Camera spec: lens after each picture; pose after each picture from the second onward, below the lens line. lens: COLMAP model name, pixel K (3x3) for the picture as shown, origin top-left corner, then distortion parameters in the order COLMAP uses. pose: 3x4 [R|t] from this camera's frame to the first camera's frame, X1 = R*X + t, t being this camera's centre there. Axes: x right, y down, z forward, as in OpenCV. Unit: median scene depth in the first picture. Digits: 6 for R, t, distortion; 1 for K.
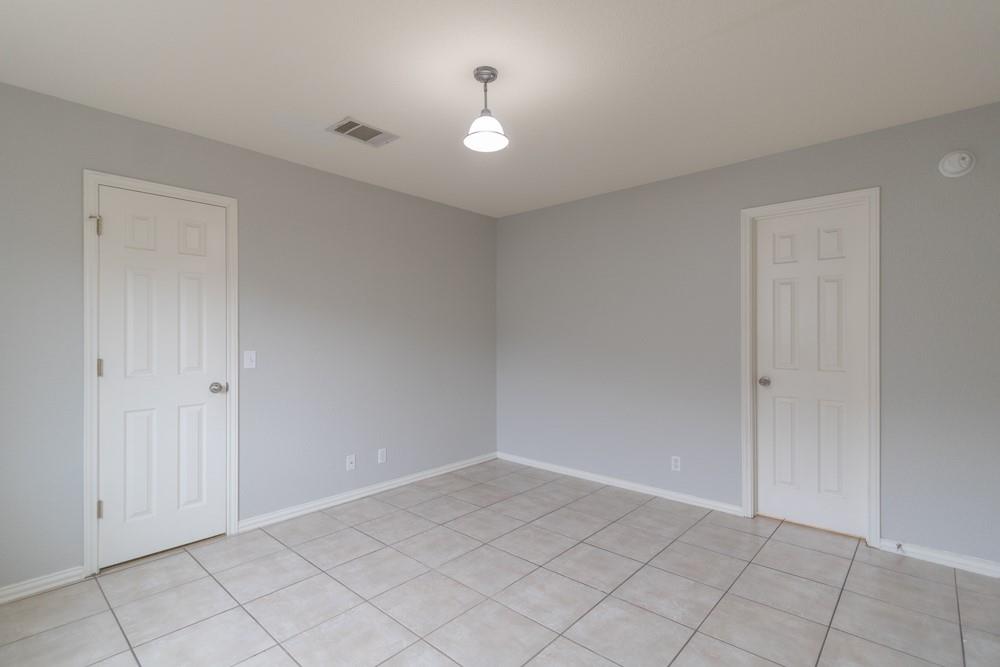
lens RADIAL K [[468.7, 0, 501.6], [0, 468.7, 334.0], [0, 0, 1]] dist [0.005323, -0.000947]
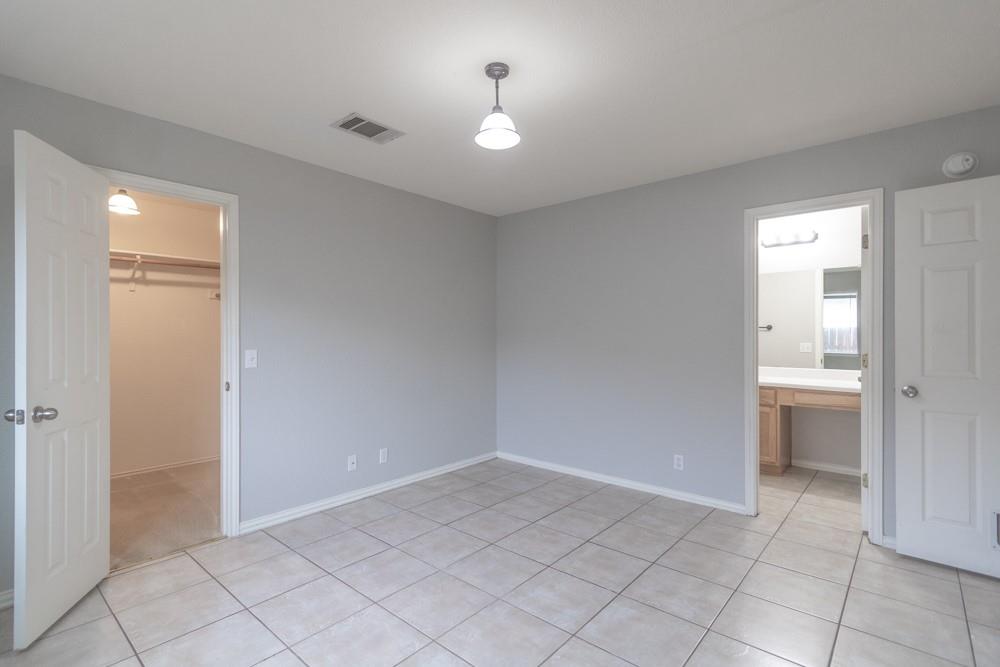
lens RADIAL K [[468.7, 0, 502.0], [0, 468.7, 333.3], [0, 0, 1]] dist [0.005323, -0.000947]
pose [[0.999815, 0.001052, 0.019196, -0.035539], [-0.001047, 0.999999, -0.000266, 0.001604], [-0.019196, 0.000246, 0.999816, 0.006956]]
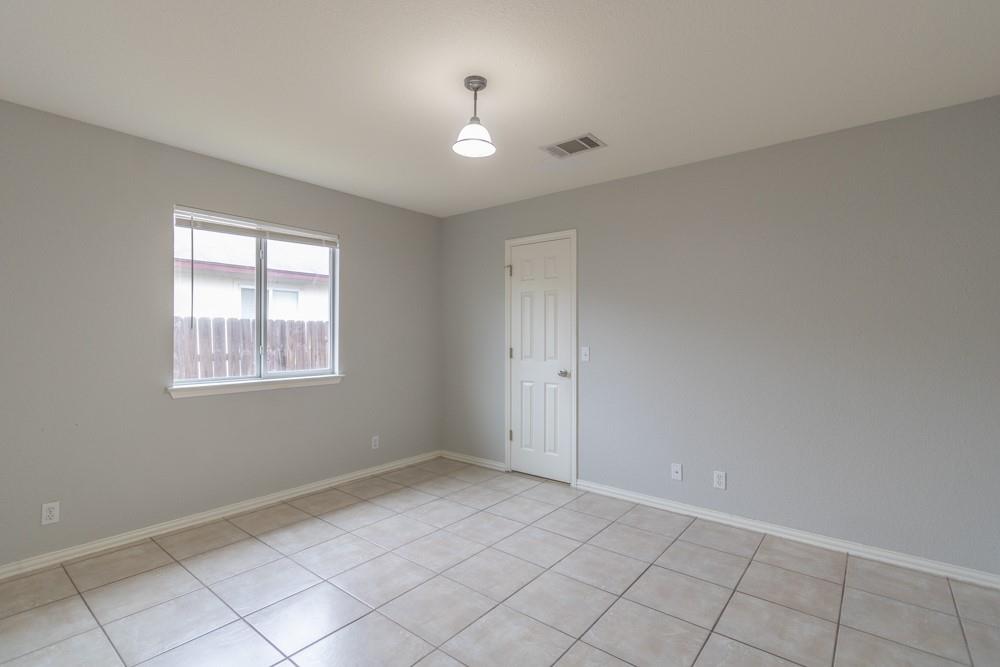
lens RADIAL K [[468.7, 0, 482.6], [0, 468.7, 334.6], [0, 0, 1]] dist [0.005323, -0.000947]
pose [[0.034776, 0.004536, -0.999385, 0.832558], [0.000147, 0.999990, 0.004544, -0.003614], [0.999395, -0.000305, 0.034775, 0.813032]]
